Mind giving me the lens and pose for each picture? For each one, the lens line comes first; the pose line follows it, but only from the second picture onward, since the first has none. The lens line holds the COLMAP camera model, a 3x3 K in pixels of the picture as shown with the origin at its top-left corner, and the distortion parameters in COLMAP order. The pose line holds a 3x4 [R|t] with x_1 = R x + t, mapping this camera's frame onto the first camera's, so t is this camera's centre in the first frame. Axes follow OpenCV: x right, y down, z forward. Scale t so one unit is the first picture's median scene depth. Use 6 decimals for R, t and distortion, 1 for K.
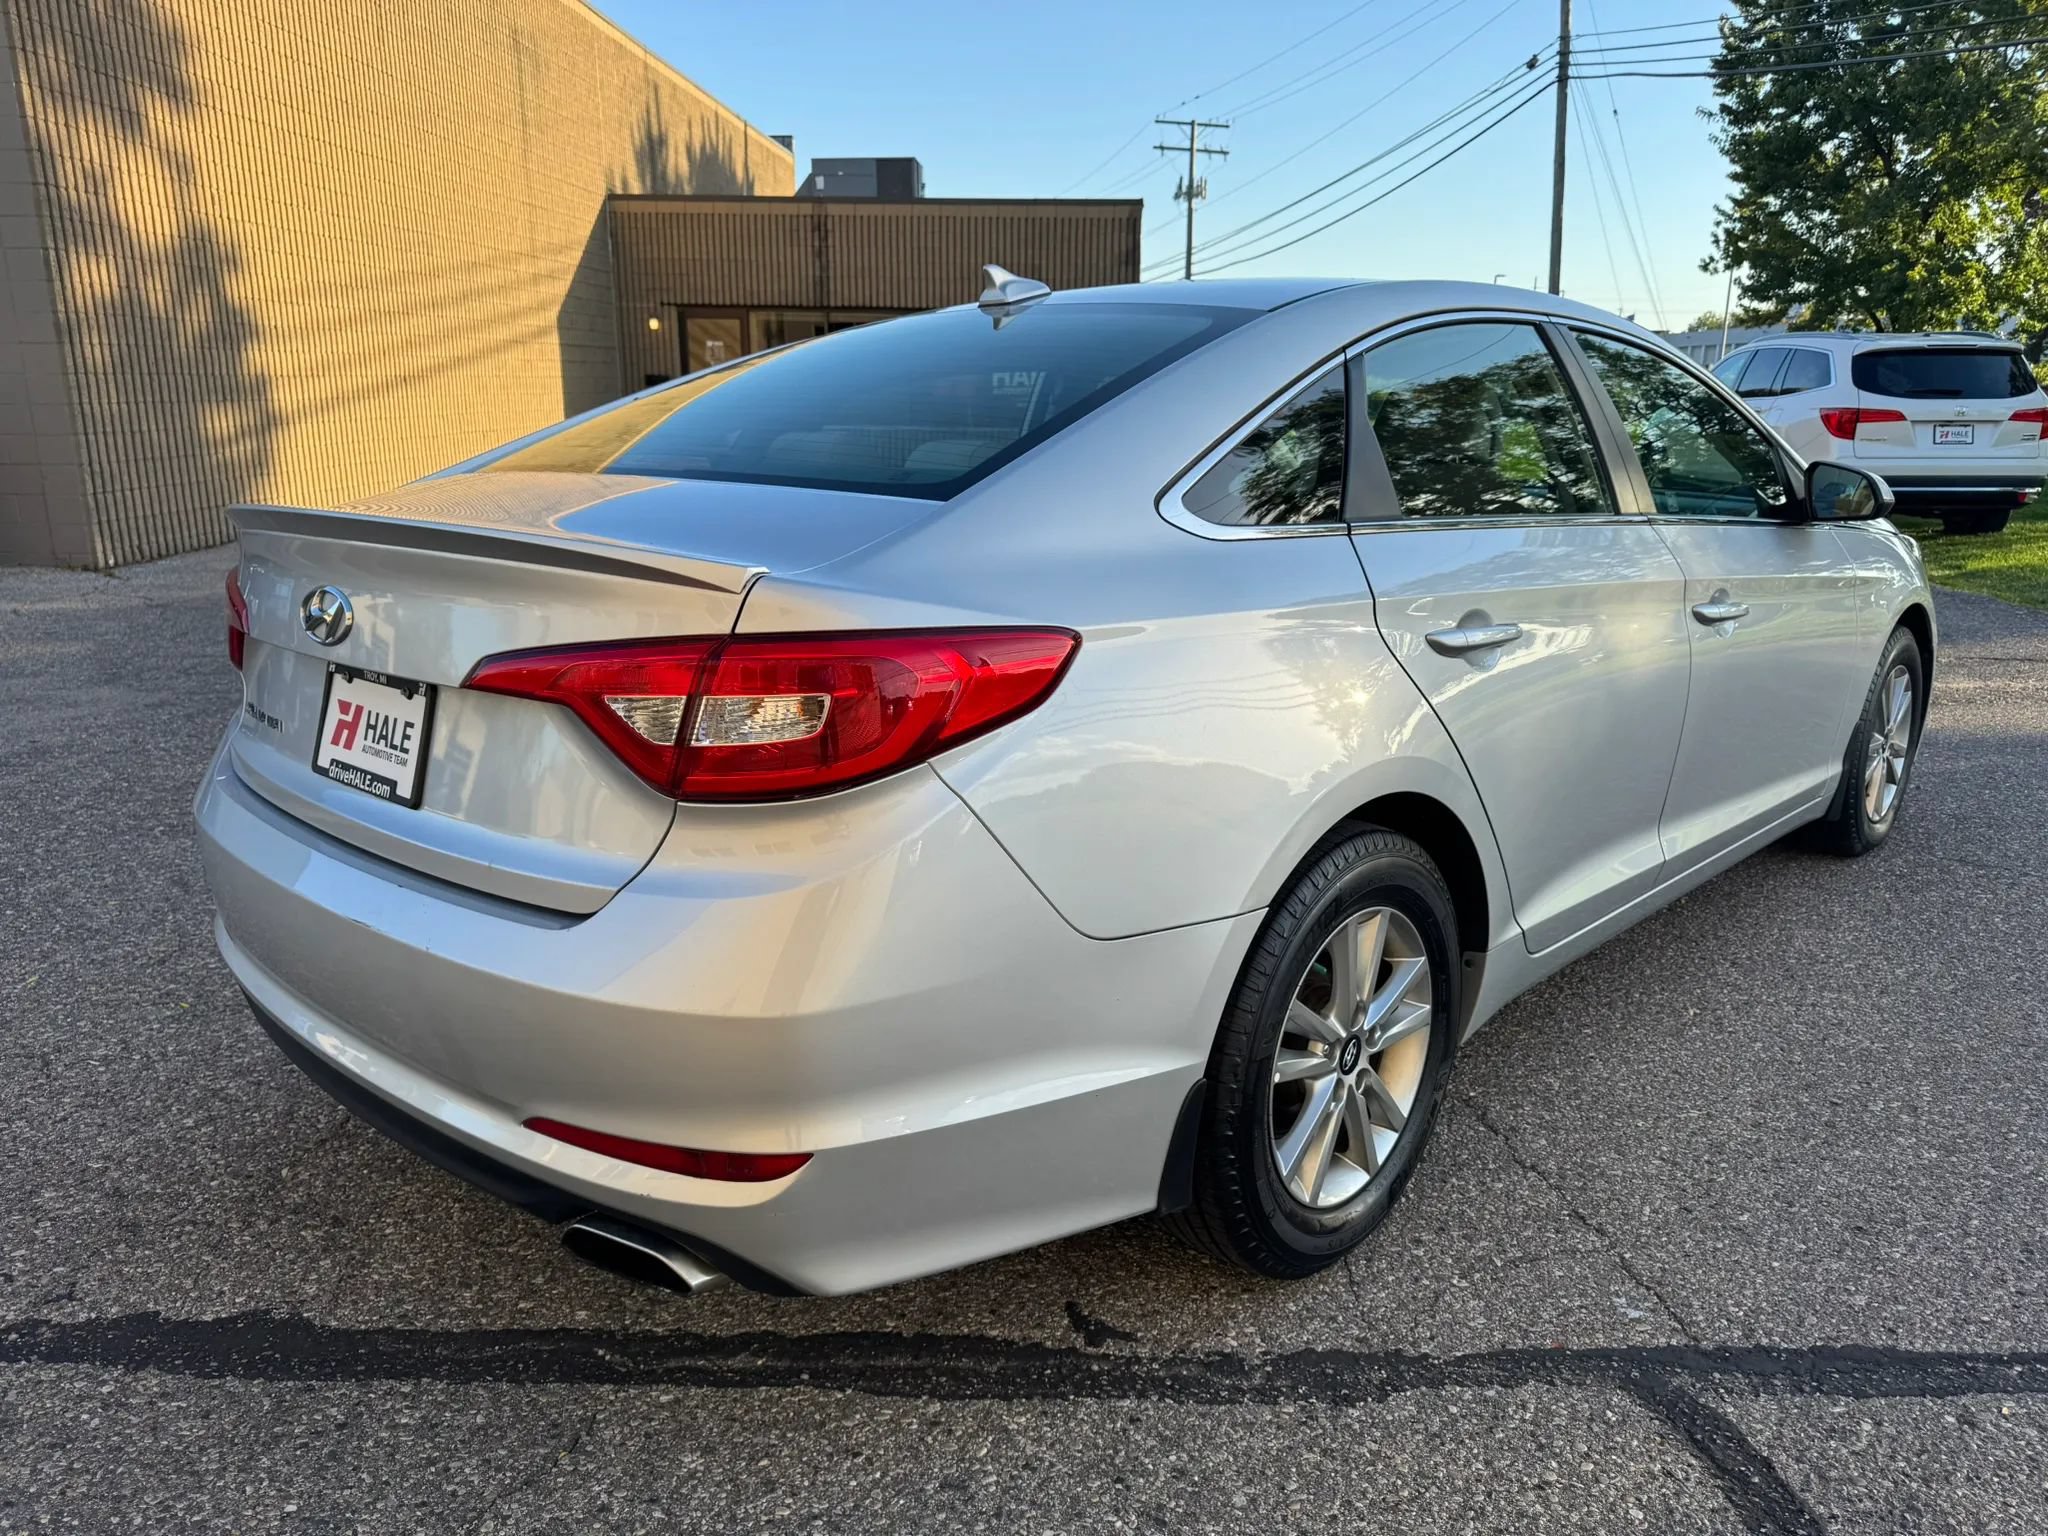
lens RADIAL K [[1467.9, 0, 1042.3], [0, 1467.9, 774.0], [0, 0, 1]] dist [-0.002573, 0.005377]
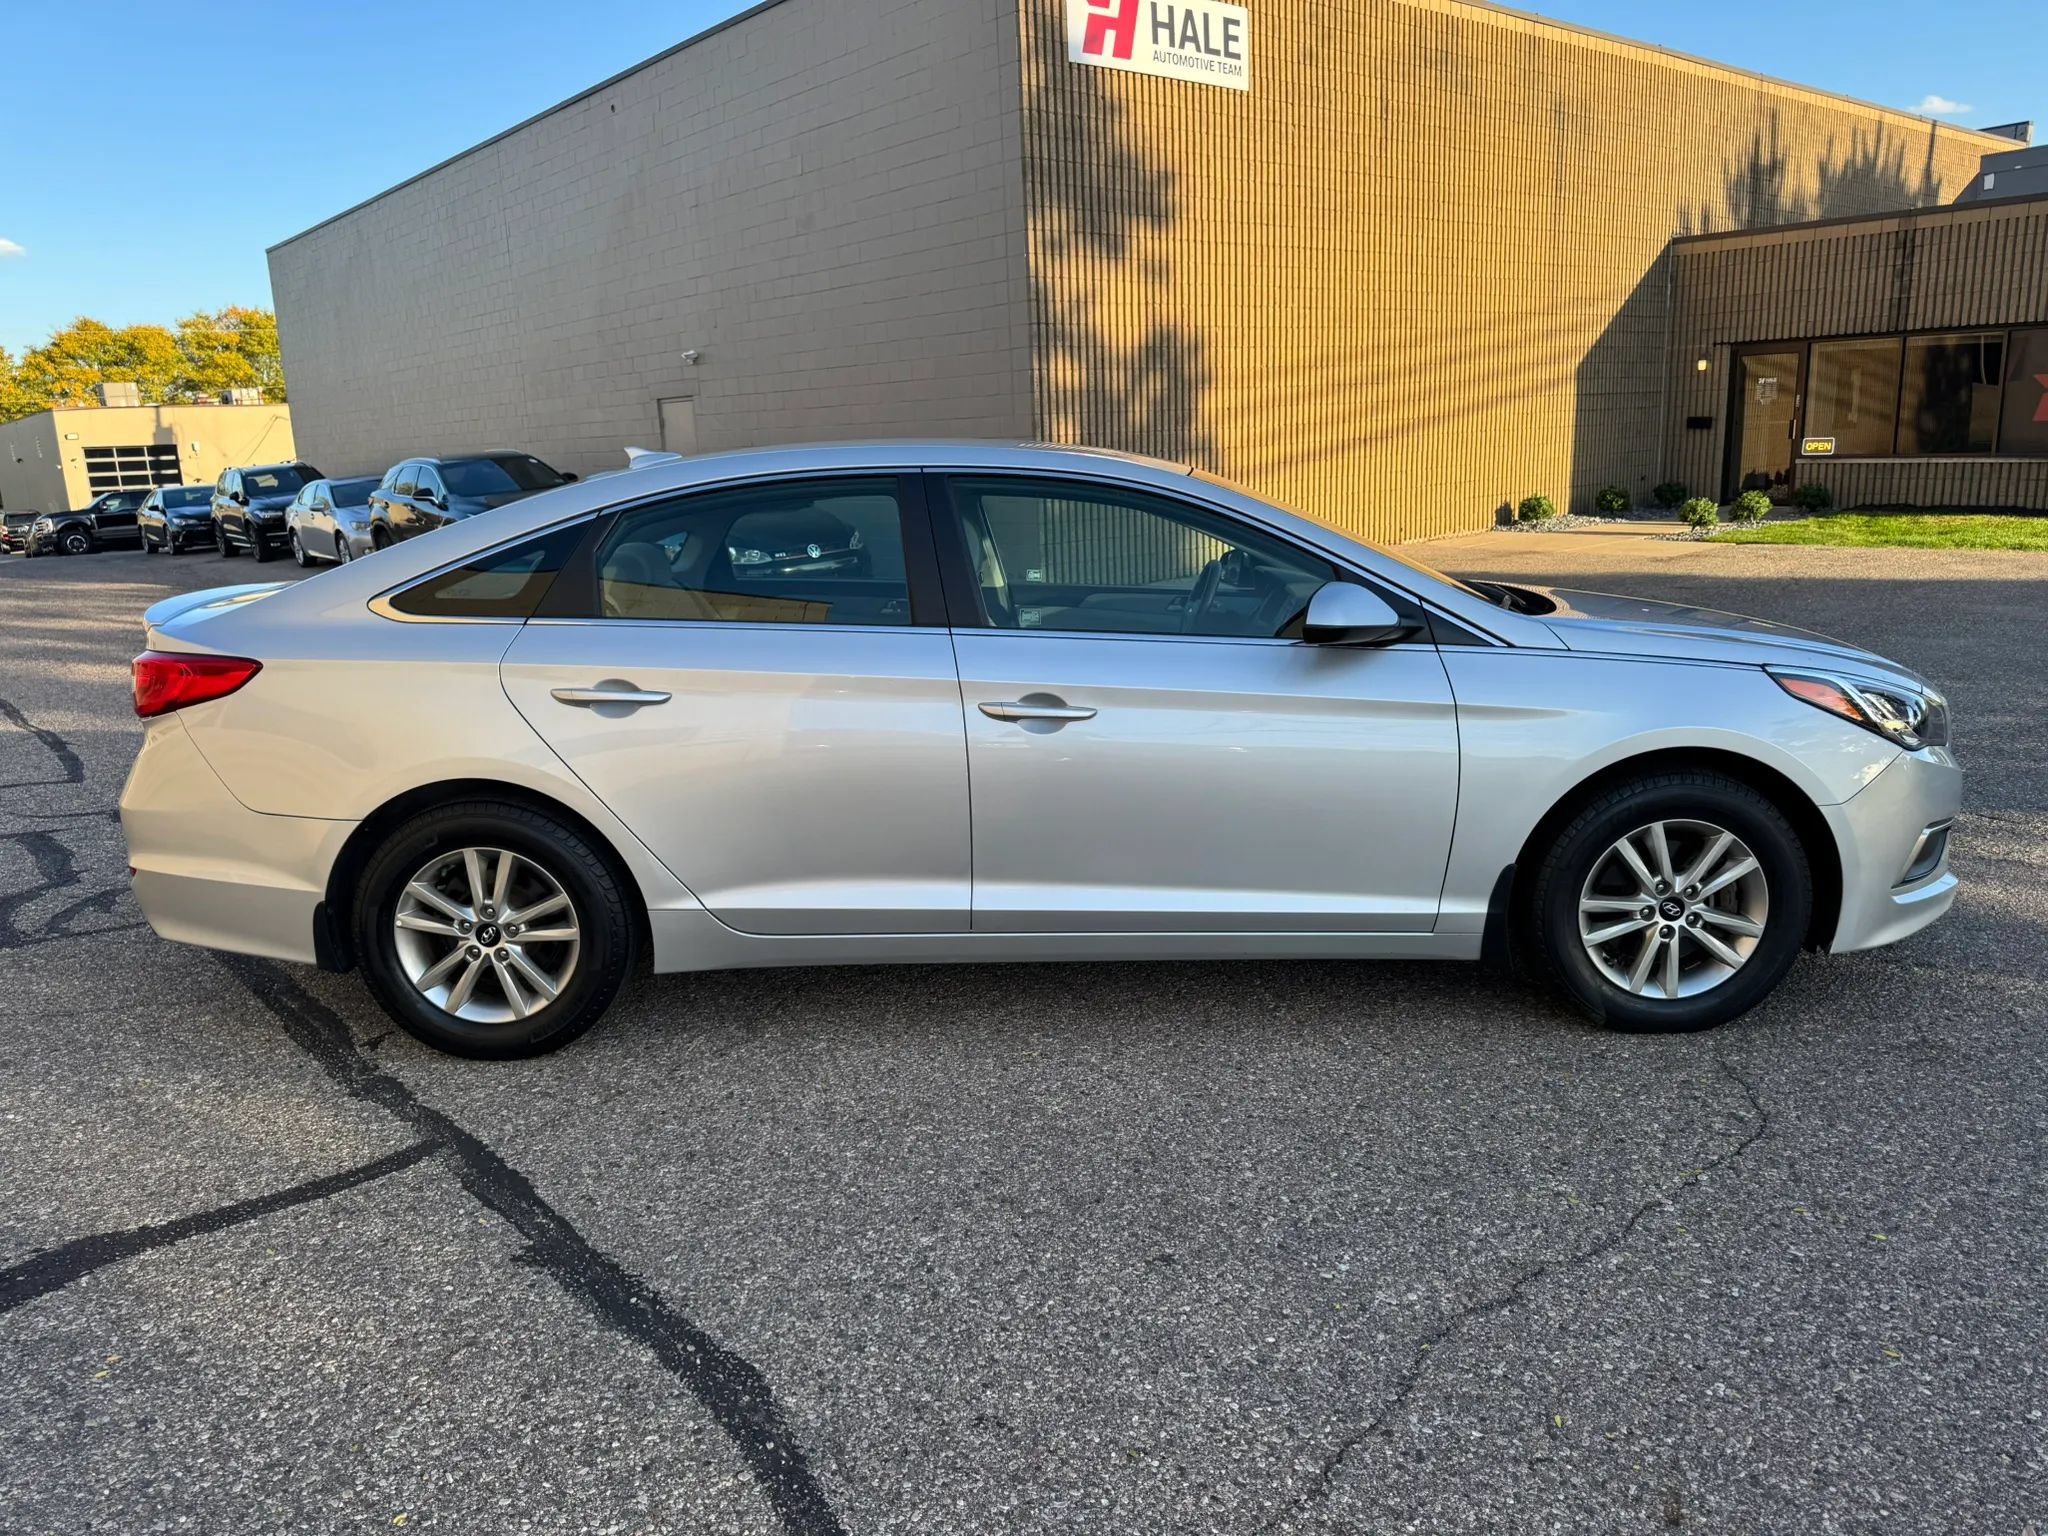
lens RADIAL K [[1455.4, 0, 1030.6], [0, 1455.4, 778.8], [0, 0, 1]] dist [0.035864, -0.040154]
pose [[0.674008, 0.138734, -0.725580, 0.387071], [-0.150224, 0.987424, 0.049253, -0.033784], [0.723288, 0.075803, 0.686373, 0.061992]]
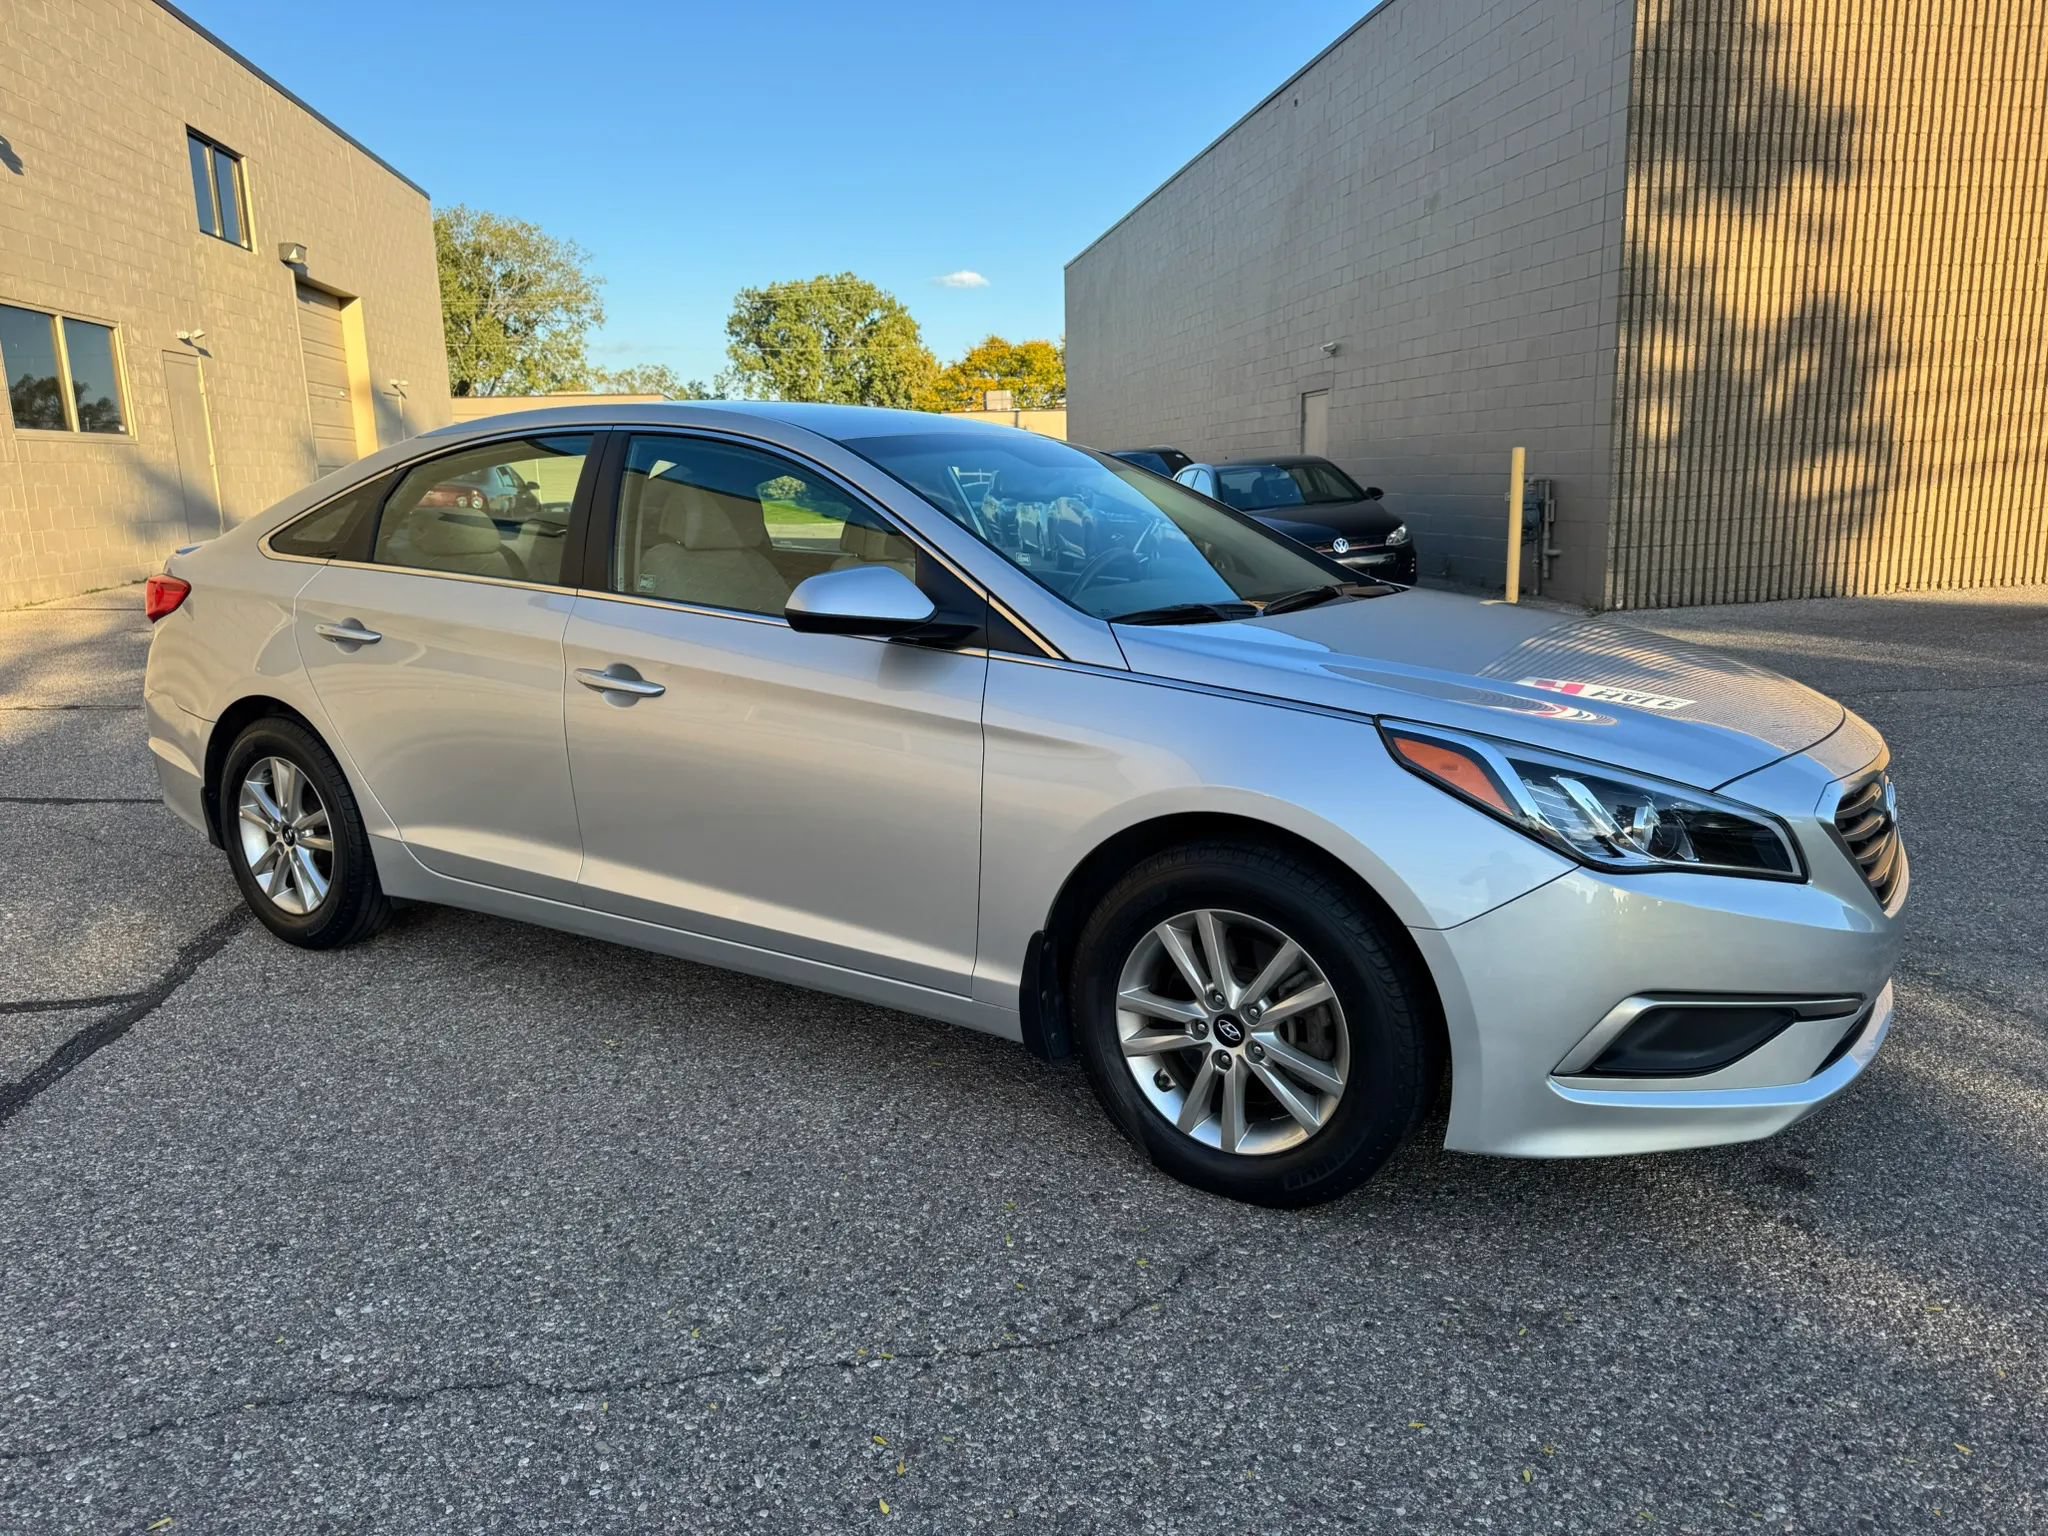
lens RADIAL K [[1439.0, 0, 1033.7], [0, 1439.0, 775.9], [0, 0, 1]] dist [0.058169, -0.067886]
pose [[0.182570, 0.196122, -0.963434, 0.472220], [-0.224492, 0.962333, 0.153357, -0.084093], [0.957221, 0.188284, 0.219721, 0.319948]]
